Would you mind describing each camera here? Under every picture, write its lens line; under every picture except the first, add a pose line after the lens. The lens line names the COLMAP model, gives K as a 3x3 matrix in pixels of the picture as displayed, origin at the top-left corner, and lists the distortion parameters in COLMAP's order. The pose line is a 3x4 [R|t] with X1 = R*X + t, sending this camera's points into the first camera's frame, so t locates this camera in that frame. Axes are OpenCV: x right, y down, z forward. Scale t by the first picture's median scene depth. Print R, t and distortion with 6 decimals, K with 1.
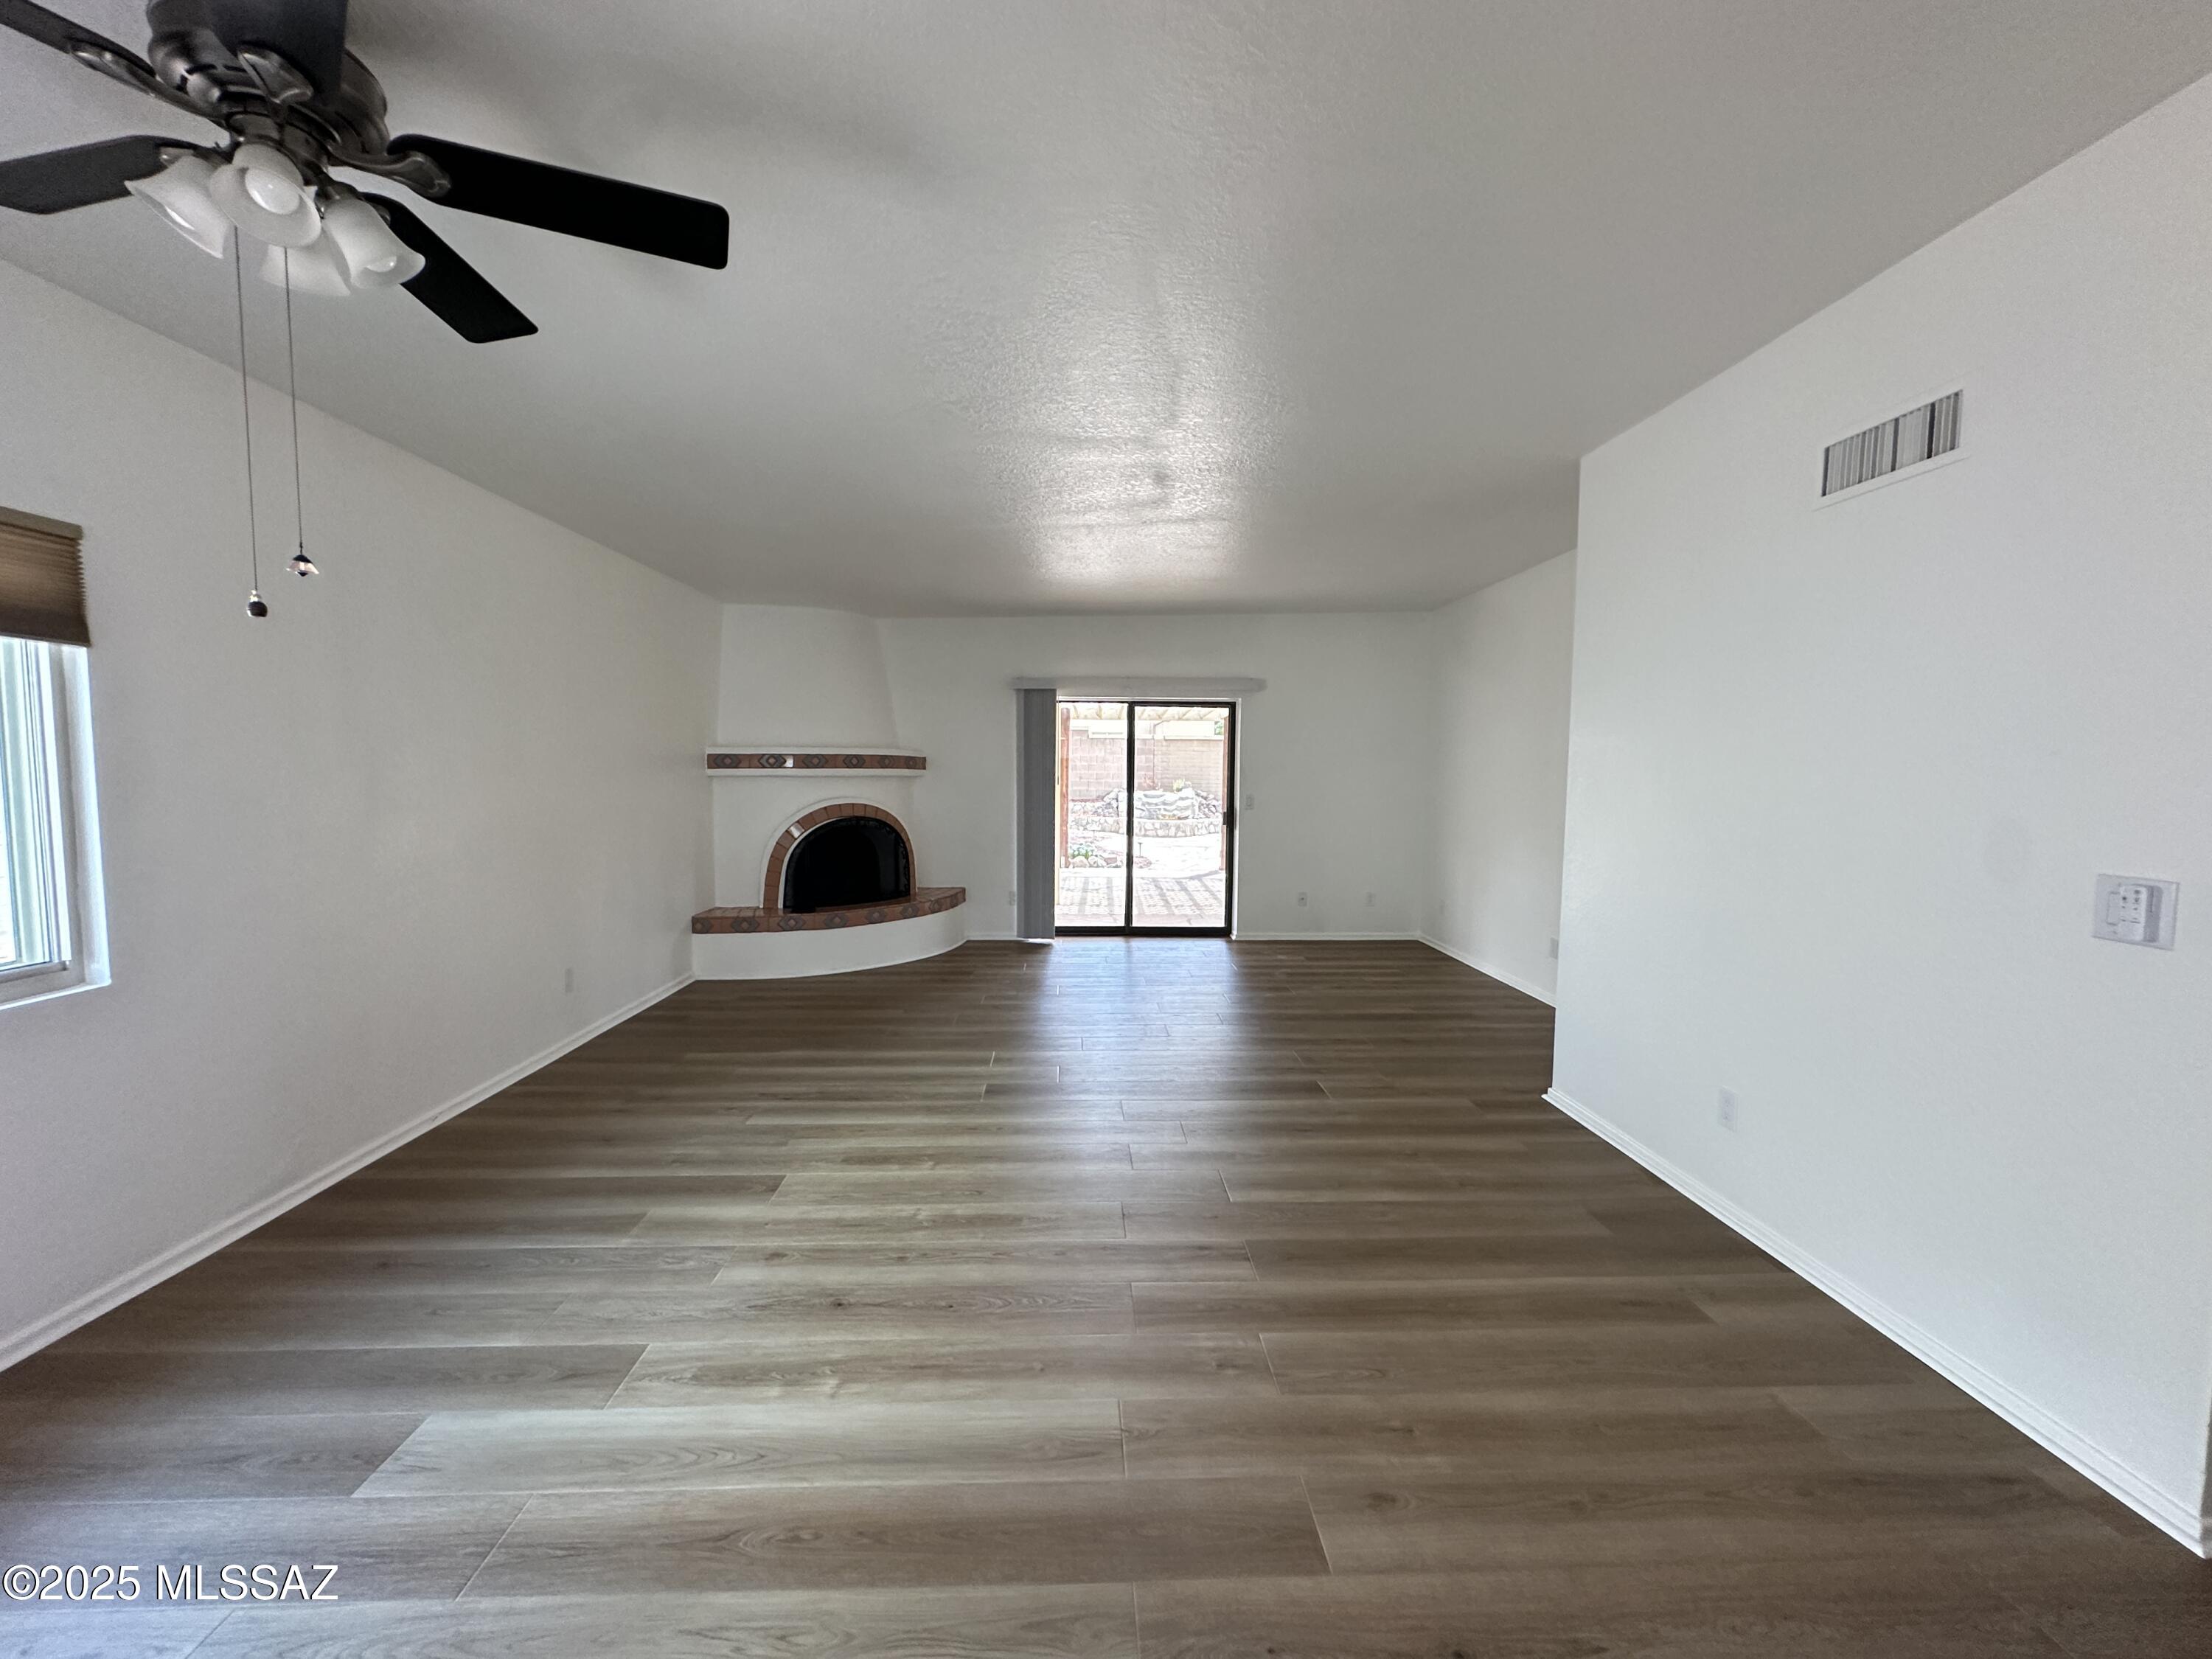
lens RADIAL K [[884.1, 0, 1101.6], [0, 884.1, 829.9], [0, 0, 1]] dist [-0.004520, 0.000859]
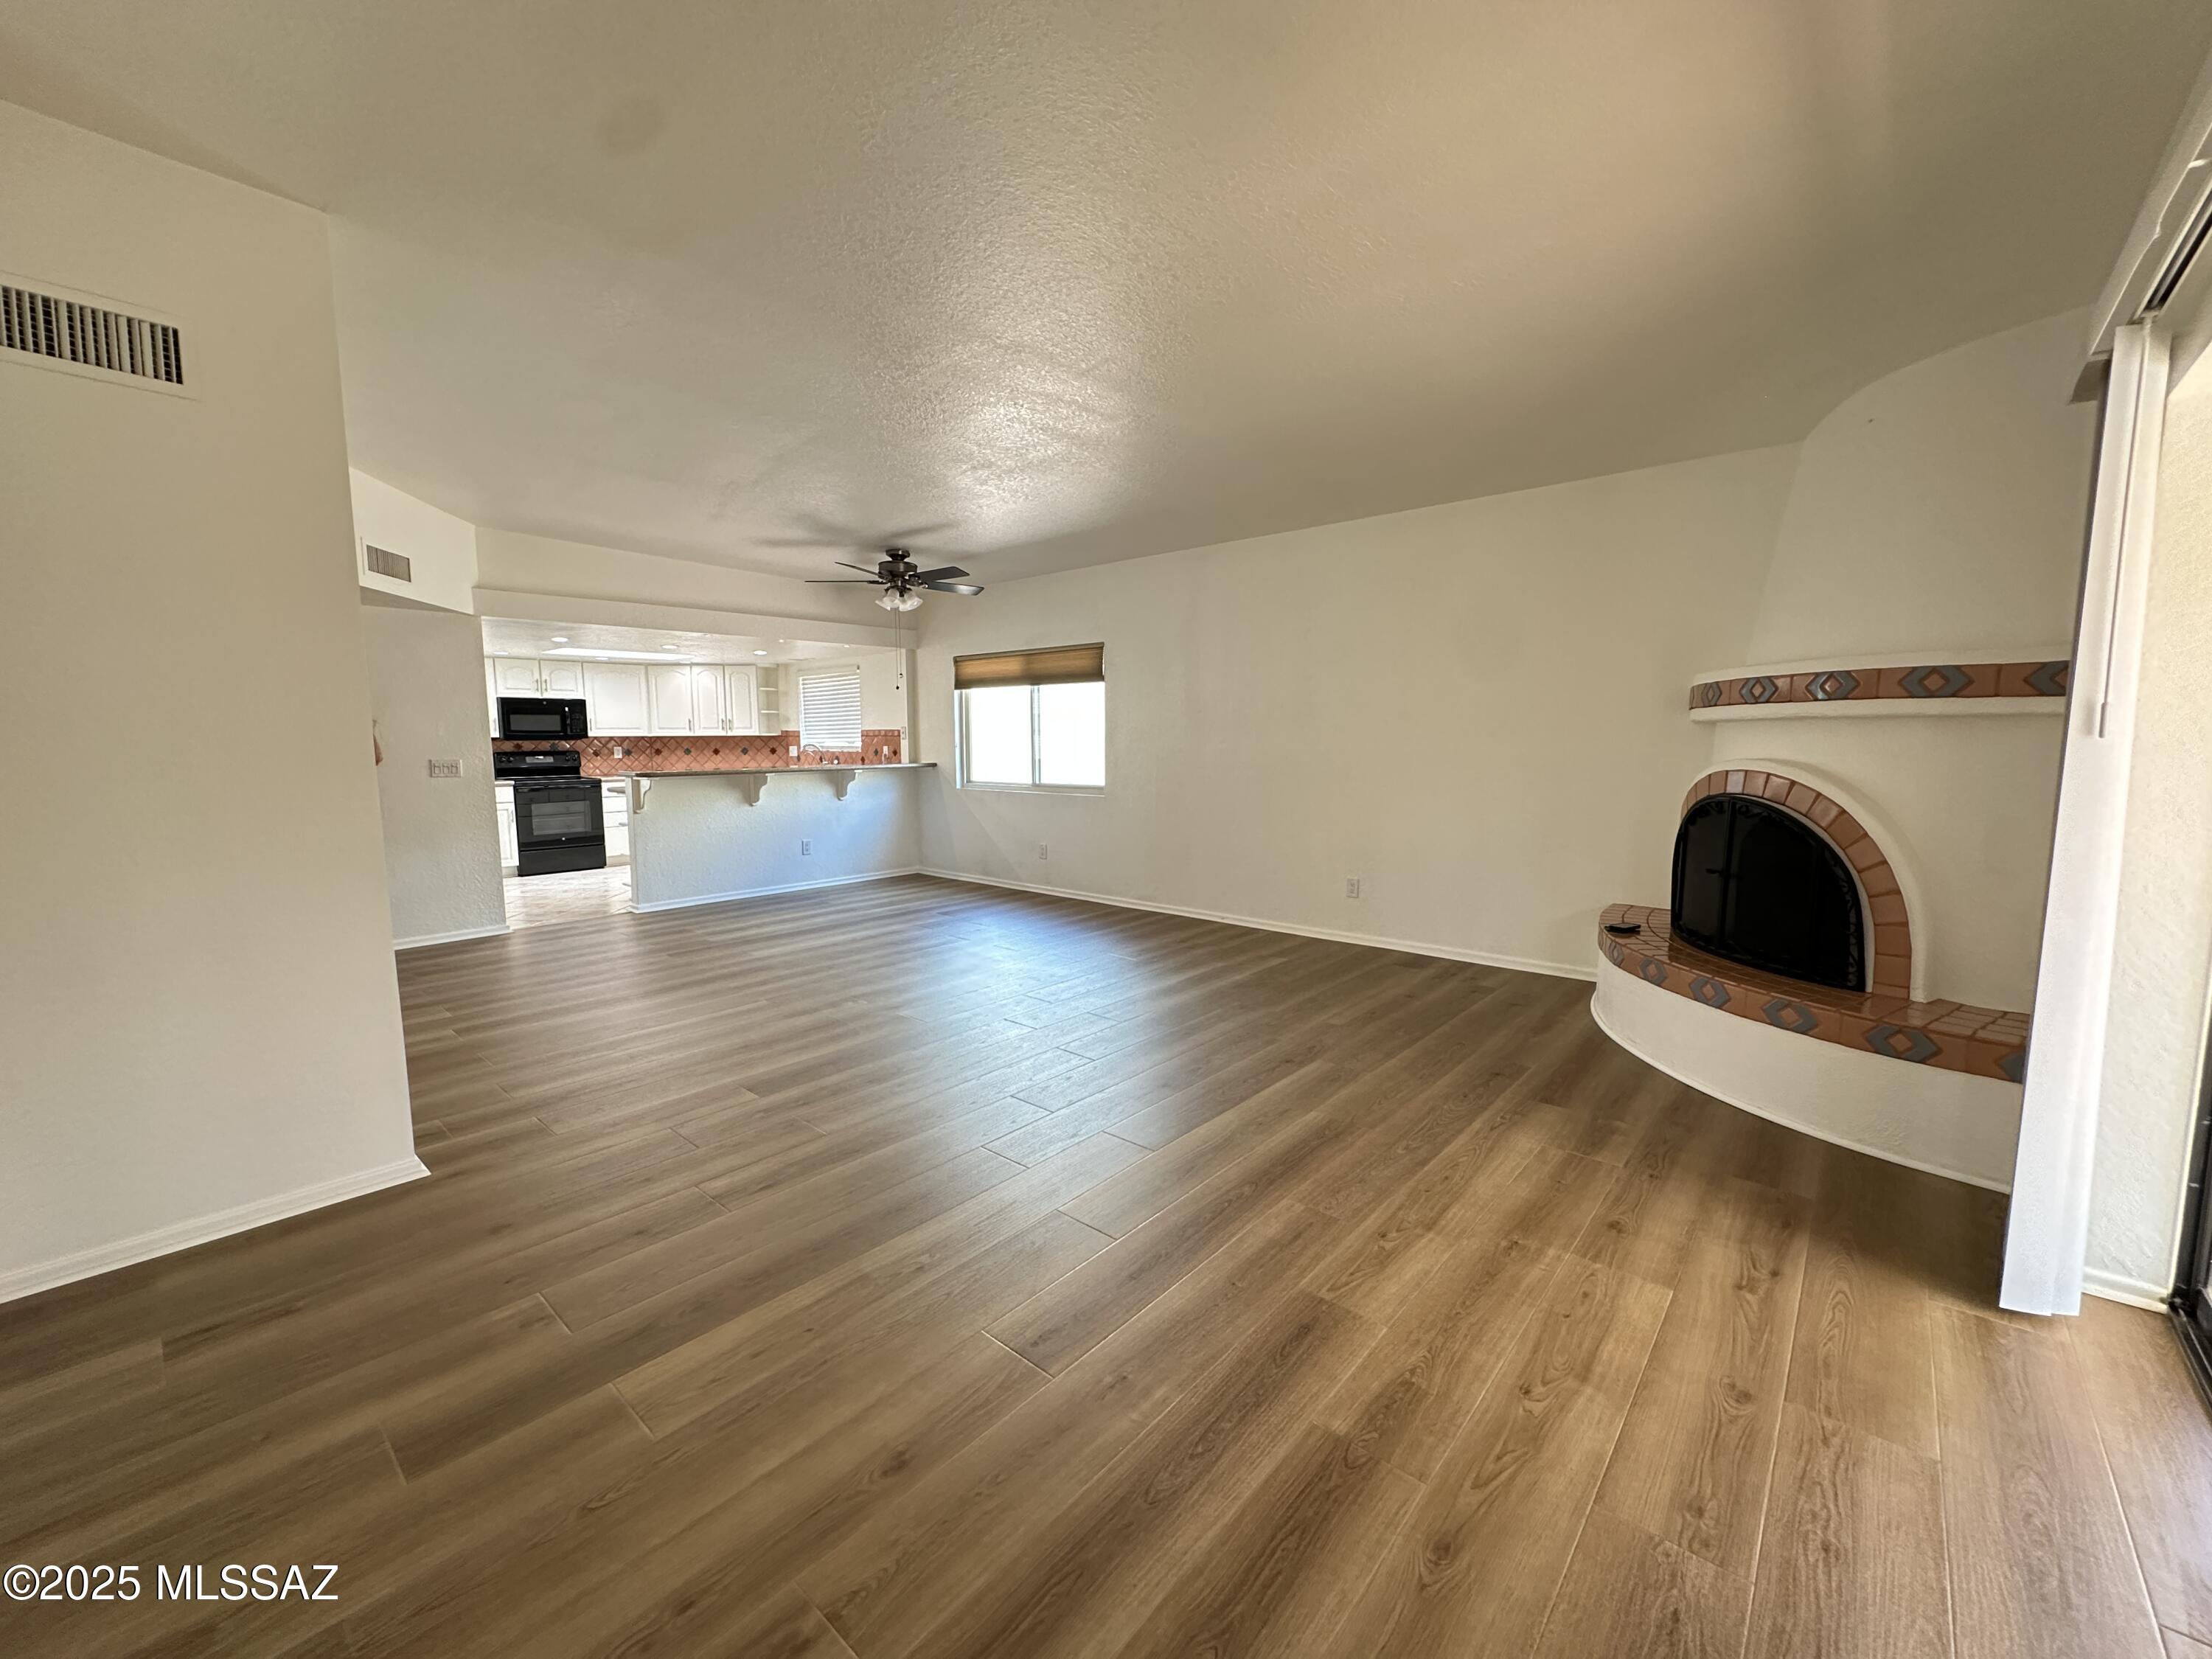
lens RADIAL K [[884.1, 0, 1107.1], [0, 884.1, 832.1], [0, 0, 1]] dist [-0.004520, 0.000859]
pose [[-0.686756, 0.075243, -0.722983, 0.384084], [-0.048862, 0.987600, 0.149196, -0.055446], [0.725244, 0.137788, -0.674564, 1.131119]]
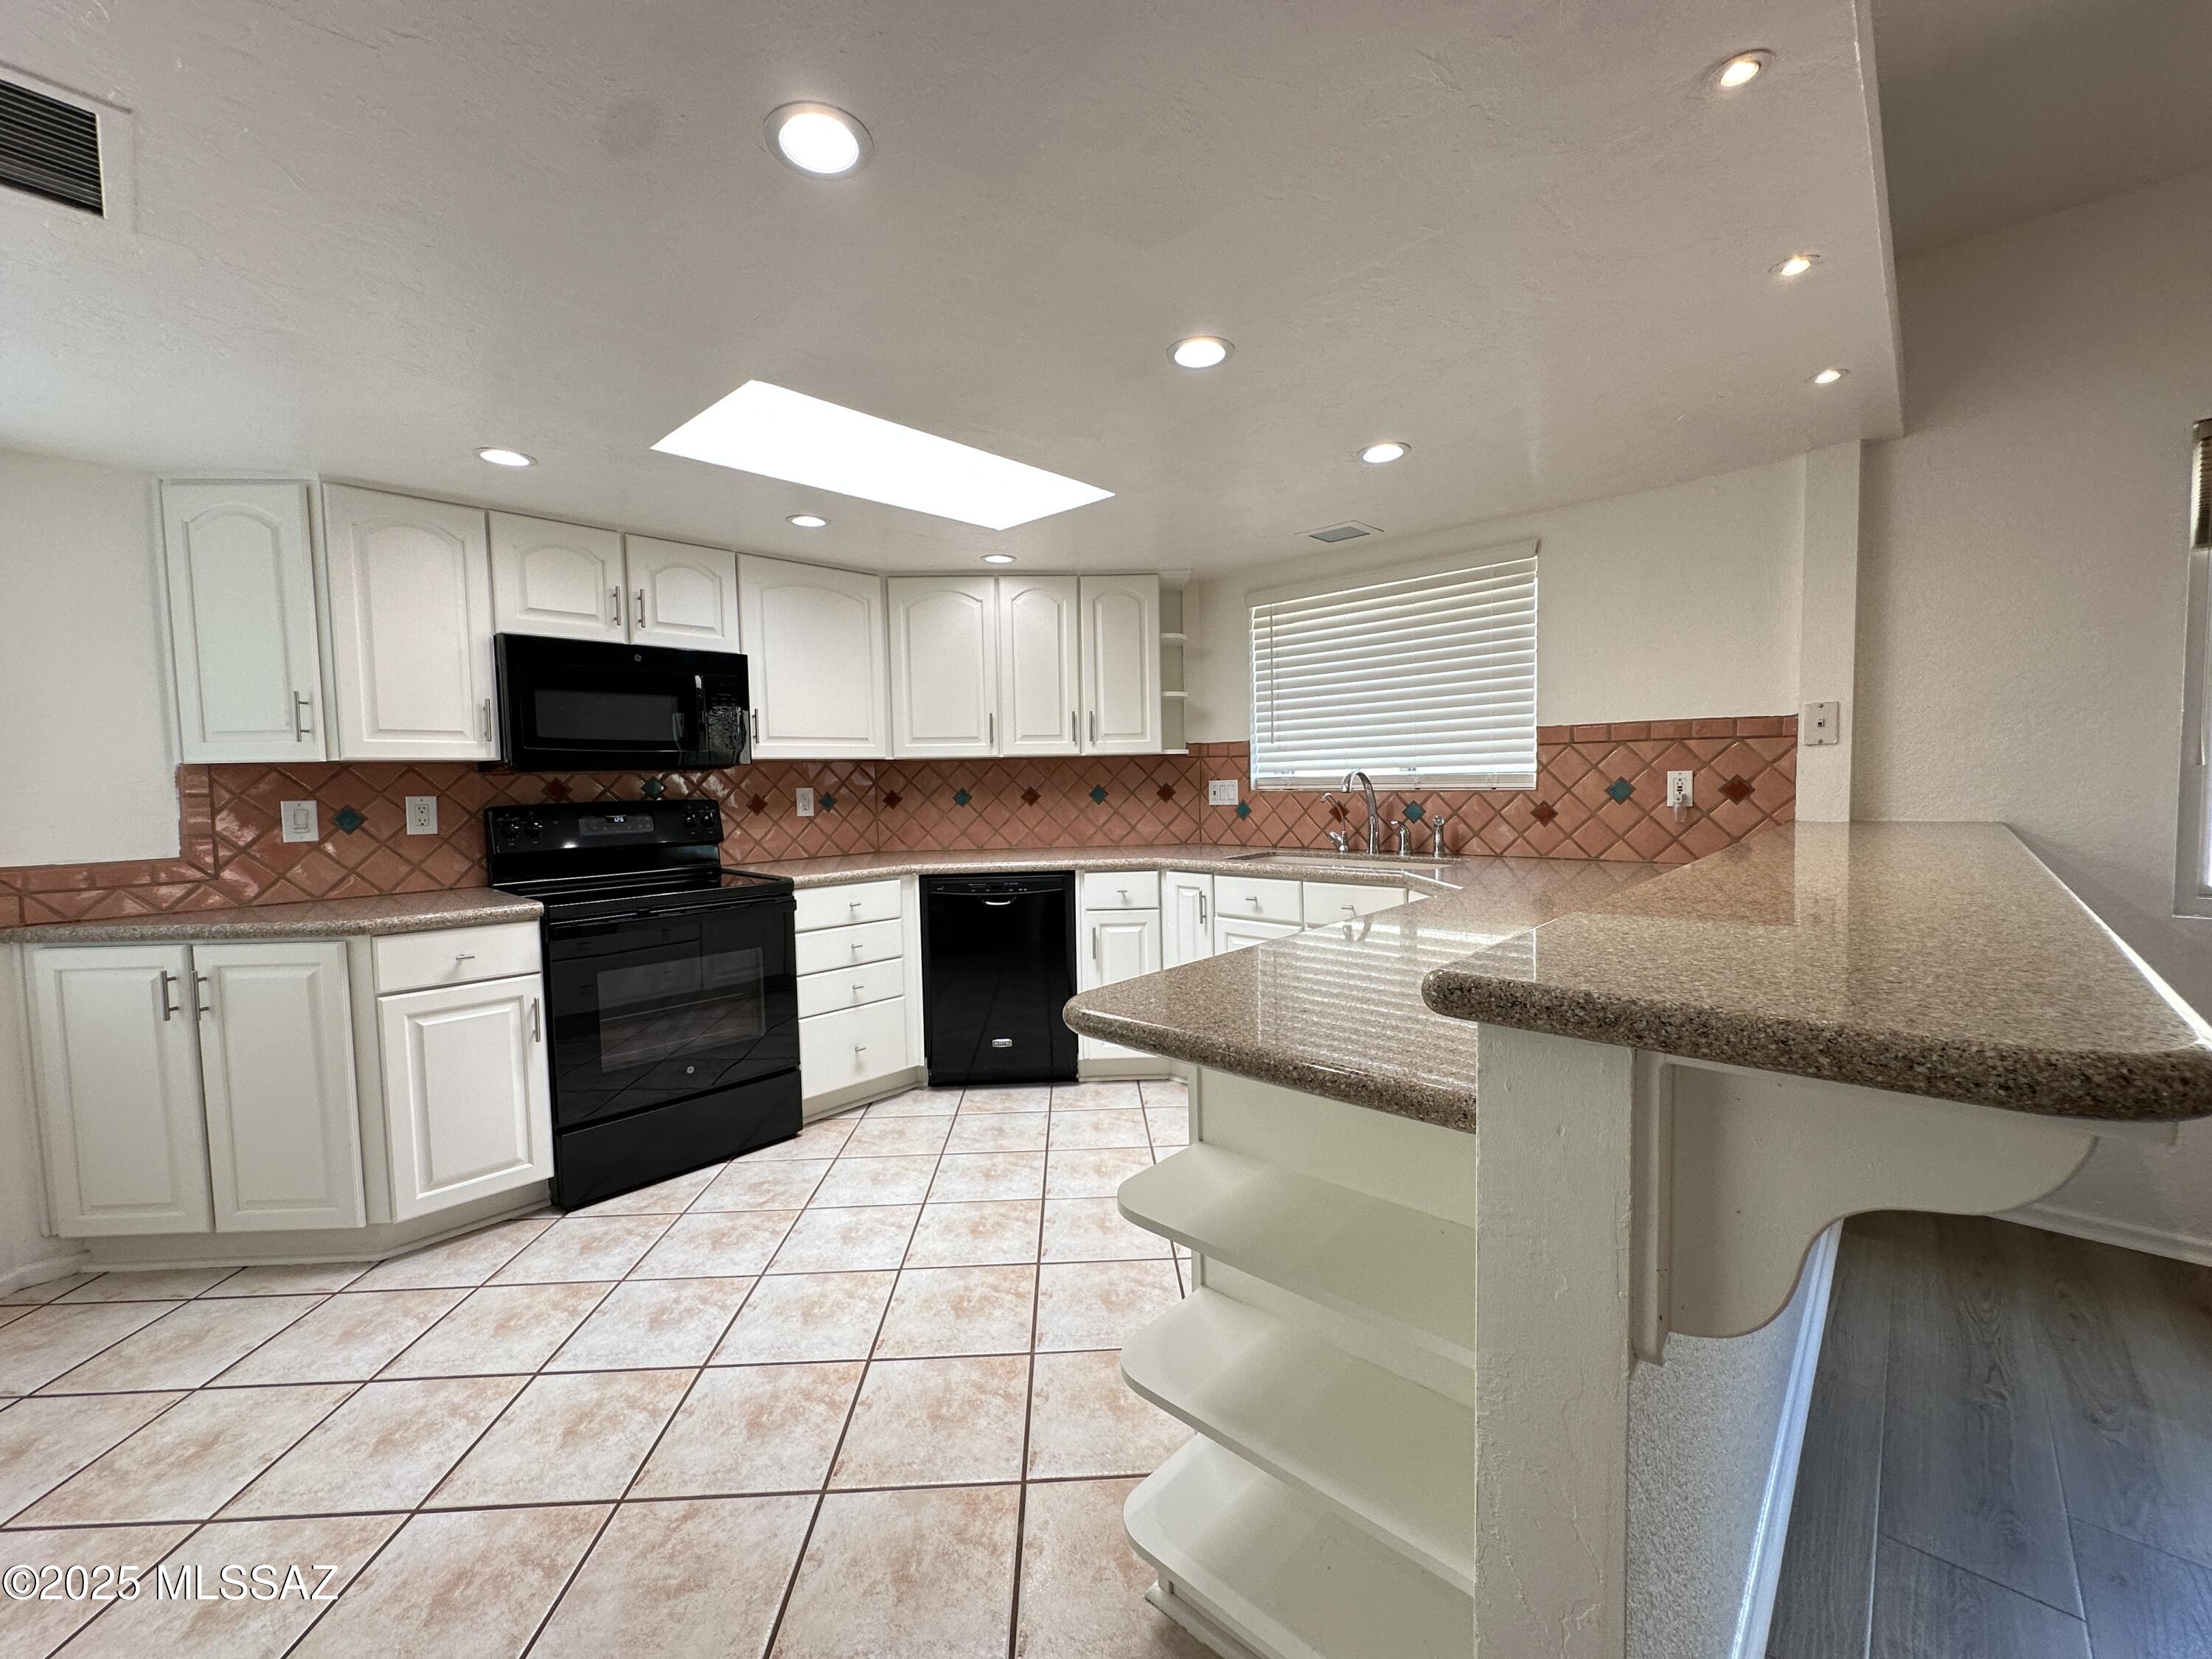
lens RADIAL K [[884.1, 0, 1104.5], [0, 884.1, 830.6], [0, 0, 1]] dist [-0.004520, 0.000859]
pose [[-0.705819, 0.049284, -0.706676, 0.130137], [-0.032857, 0.994226, 0.102154, 0.029666], [0.707630, 0.095321, -0.700124, 0.025023]]
